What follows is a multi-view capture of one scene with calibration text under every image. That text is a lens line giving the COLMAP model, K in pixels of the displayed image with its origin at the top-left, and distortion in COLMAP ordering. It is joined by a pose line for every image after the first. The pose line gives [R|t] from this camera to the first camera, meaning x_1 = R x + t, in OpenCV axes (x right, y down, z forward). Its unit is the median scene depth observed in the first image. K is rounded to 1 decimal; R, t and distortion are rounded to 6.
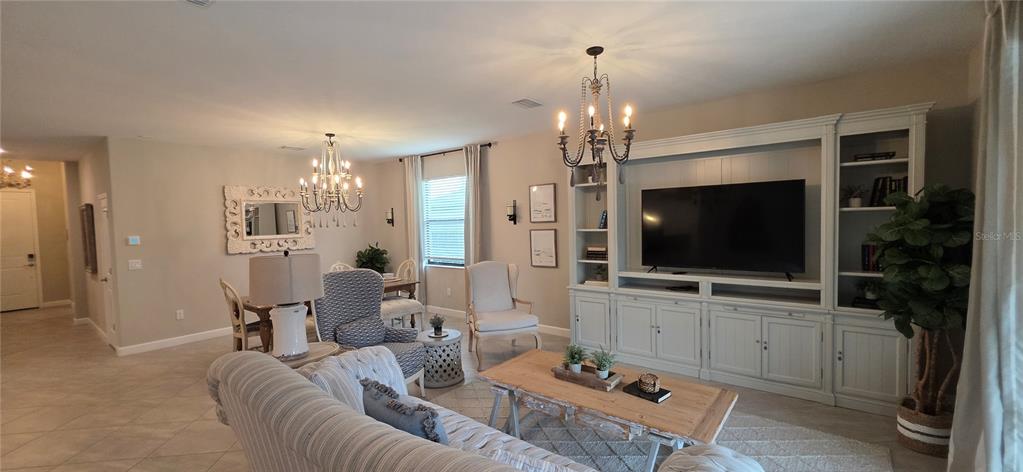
lens RADIAL K [[412.1, 0, 505.8], [0, 412.1, 236.3], [0, 0, 1]] dist [0.001430, -0.000298]
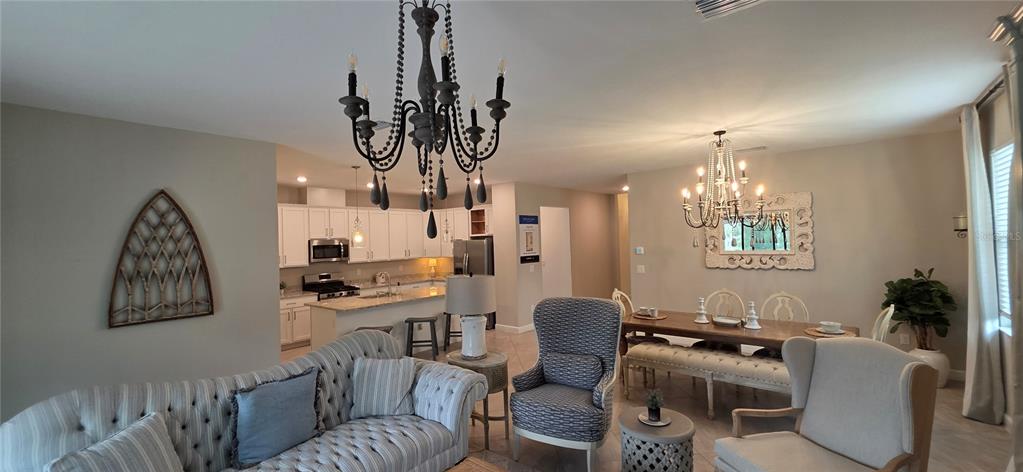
lens RADIAL K [[412.1, 0, 505.8], [0, 412.1, 236.3], [0, 0, 1]] dist [0.001430, -0.000298]
pose [[-0.046970, 0.019569, -0.998705, 0.484610], [-0.008702, 0.999762, 0.019999, -0.066700], [0.998858, 0.009631, -0.046789, 0.757303]]
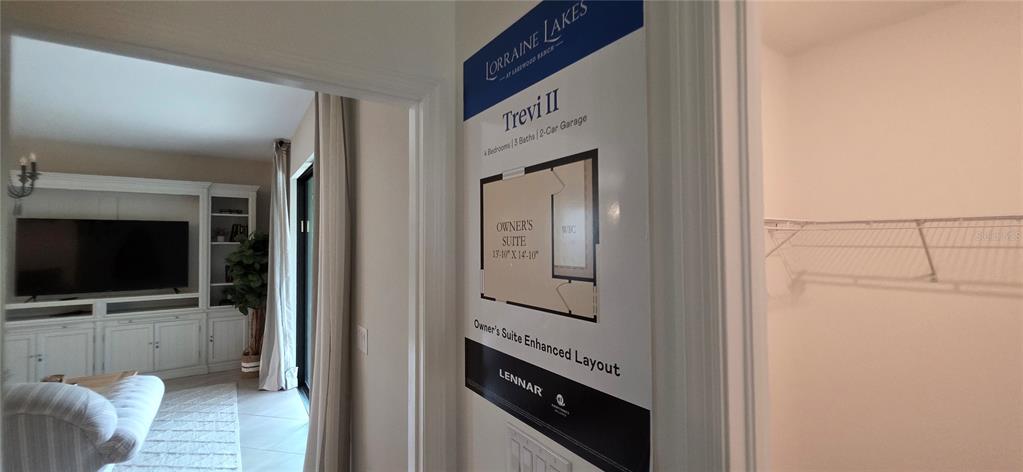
lens RADIAL K [[412.1, 0, 505.8], [0, 412.1, 236.3], [0, 0, 1]] dist [0.001430, -0.000298]
pose [[0.297992, 0.037151, 0.953845, -0.251247], [0.034259, 0.998182, -0.049581, 0.017772], [-0.953953, 0.047453, 0.296178, -0.382474]]
